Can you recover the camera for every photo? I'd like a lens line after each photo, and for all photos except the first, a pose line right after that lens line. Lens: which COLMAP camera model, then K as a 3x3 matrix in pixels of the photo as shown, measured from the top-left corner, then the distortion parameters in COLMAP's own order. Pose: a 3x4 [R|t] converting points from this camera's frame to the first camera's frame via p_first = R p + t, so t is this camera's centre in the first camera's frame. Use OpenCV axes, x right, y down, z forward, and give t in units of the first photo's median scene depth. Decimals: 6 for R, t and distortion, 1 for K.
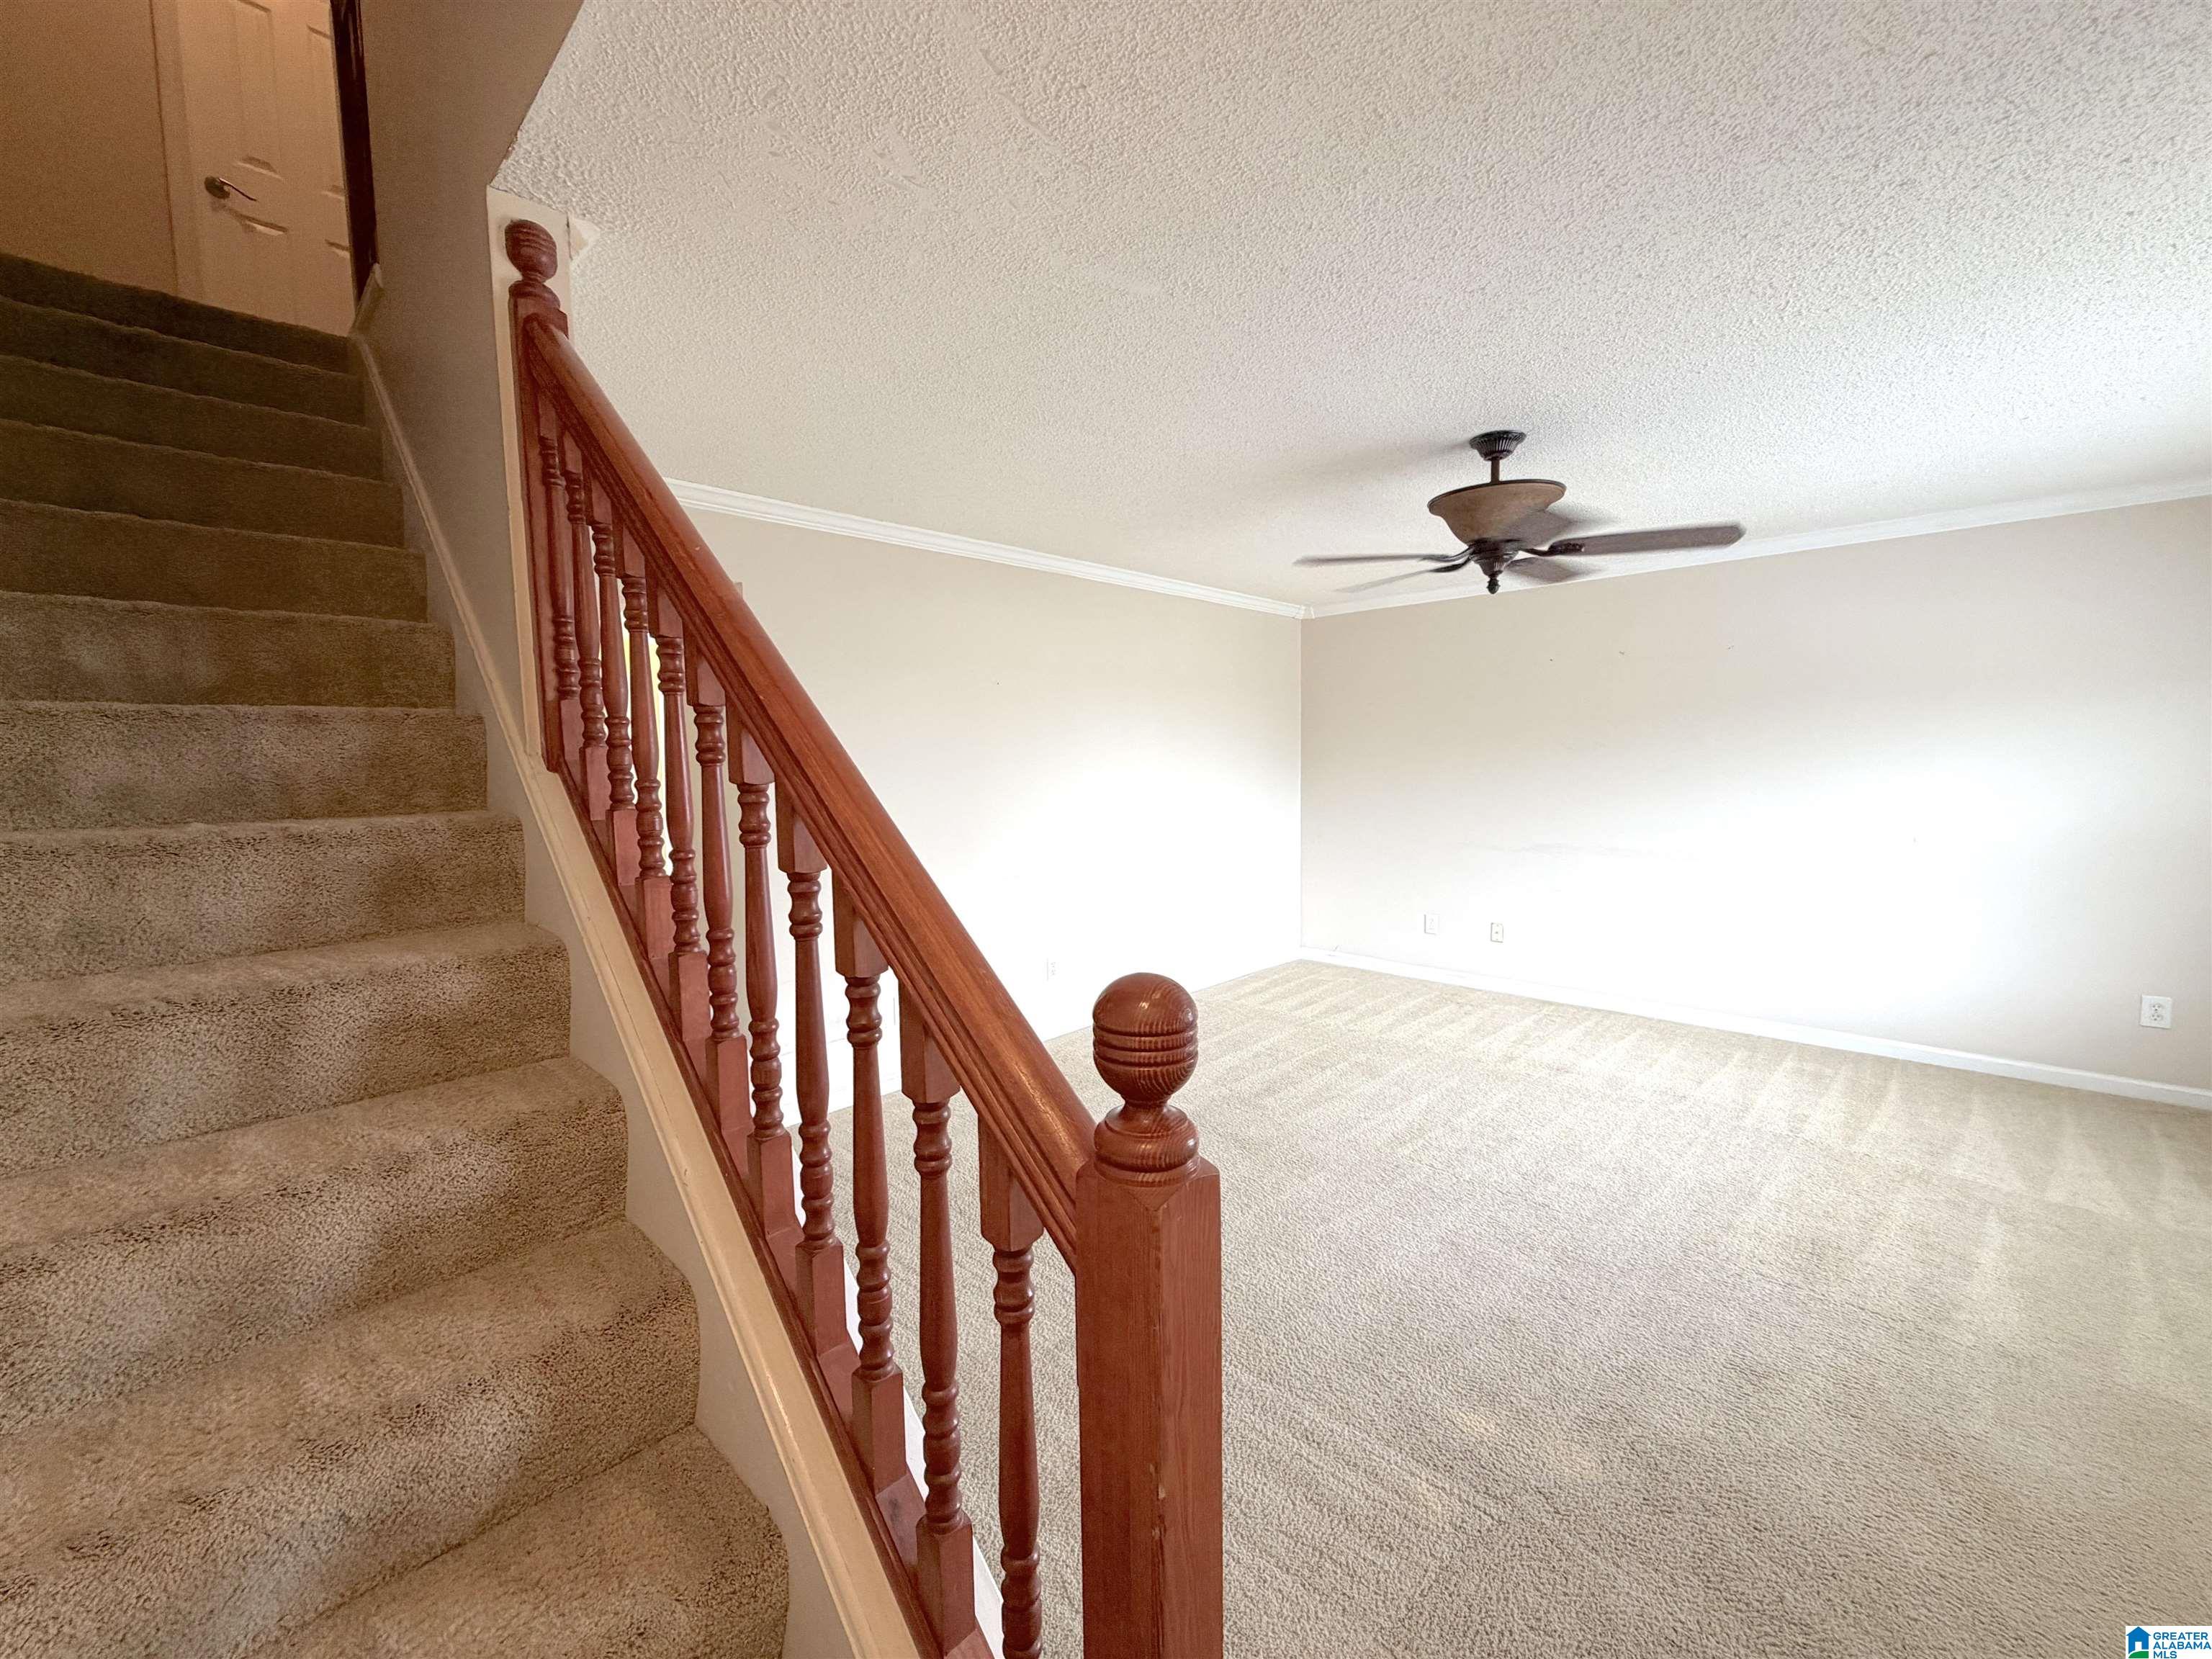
lens RADIAL K [[882.8, 0, 1098.5], [0, 882.8, 826.1], [0, 0, 1]] dist [-0.001540, 0.000303]
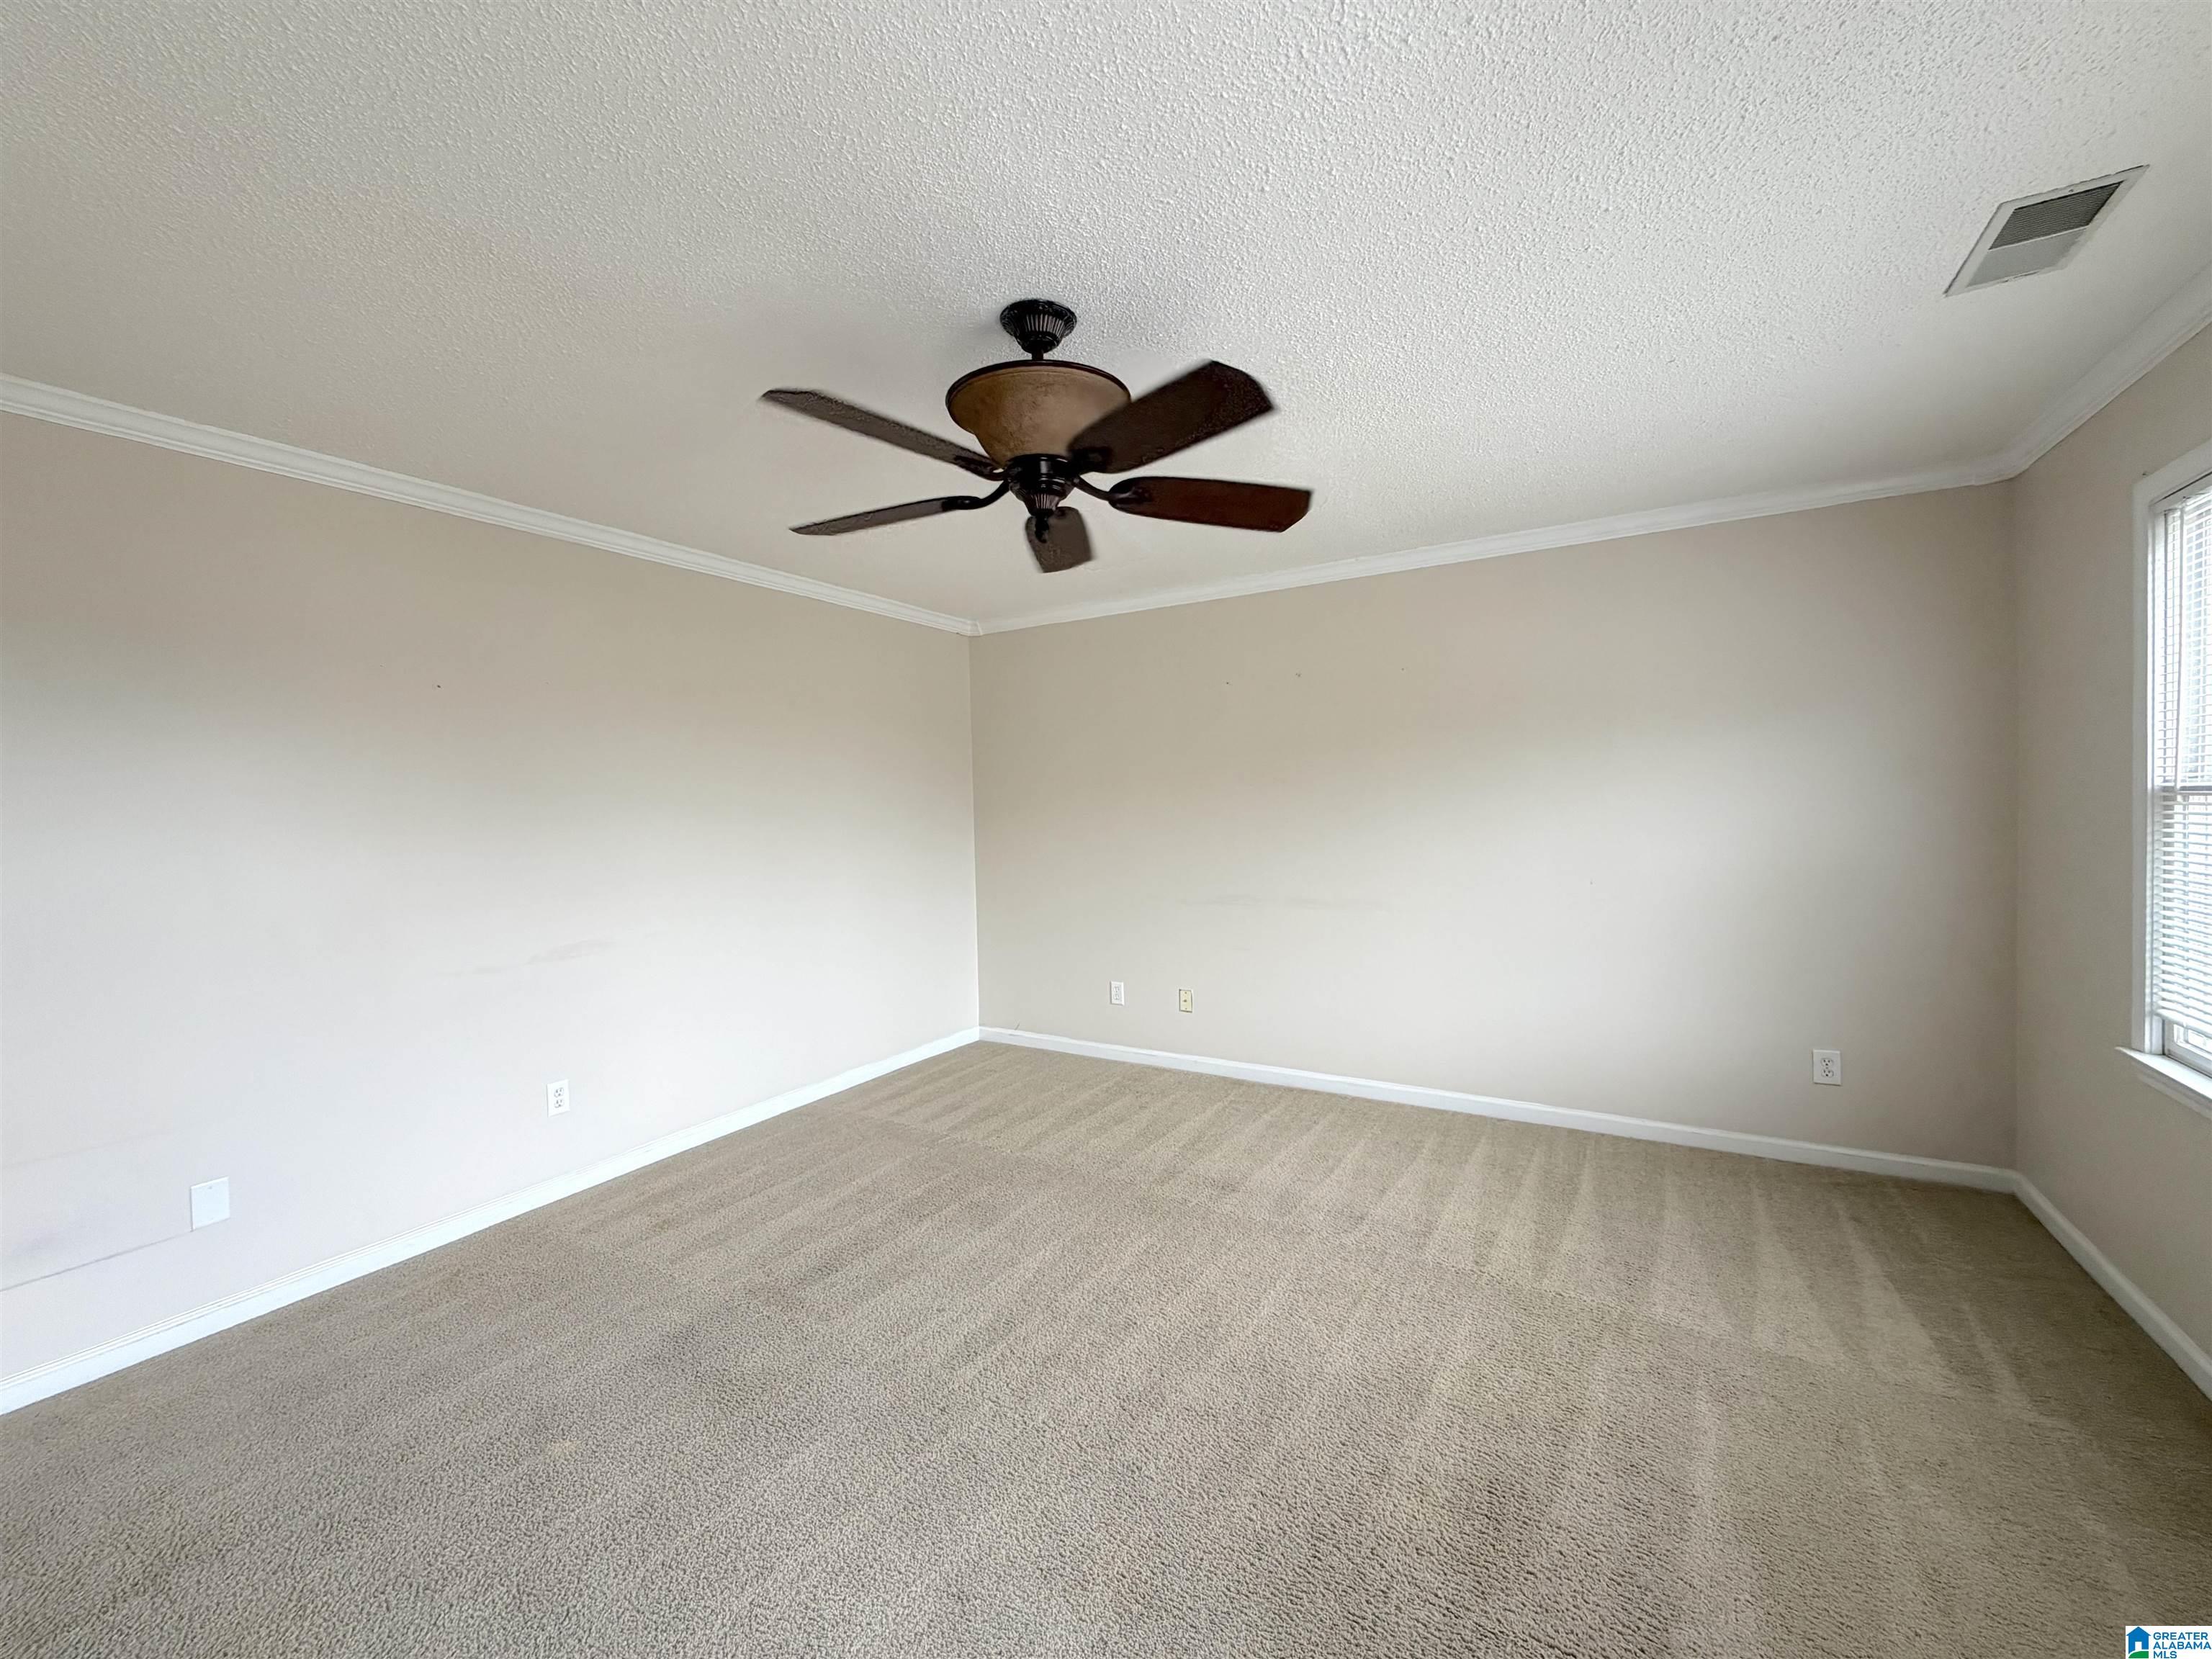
lens RADIAL K [[882.8, 0, 1098.8], [0, 882.8, 825.6], [0, 0, 1]] dist [-0.001540, 0.000303]
pose [[0.973144, -0.011597, 0.229906, 0.245129], [0.024812, 0.998196, -0.054672, -0.004958], [-0.228857, 0.058908, 0.971676, 0.253676]]
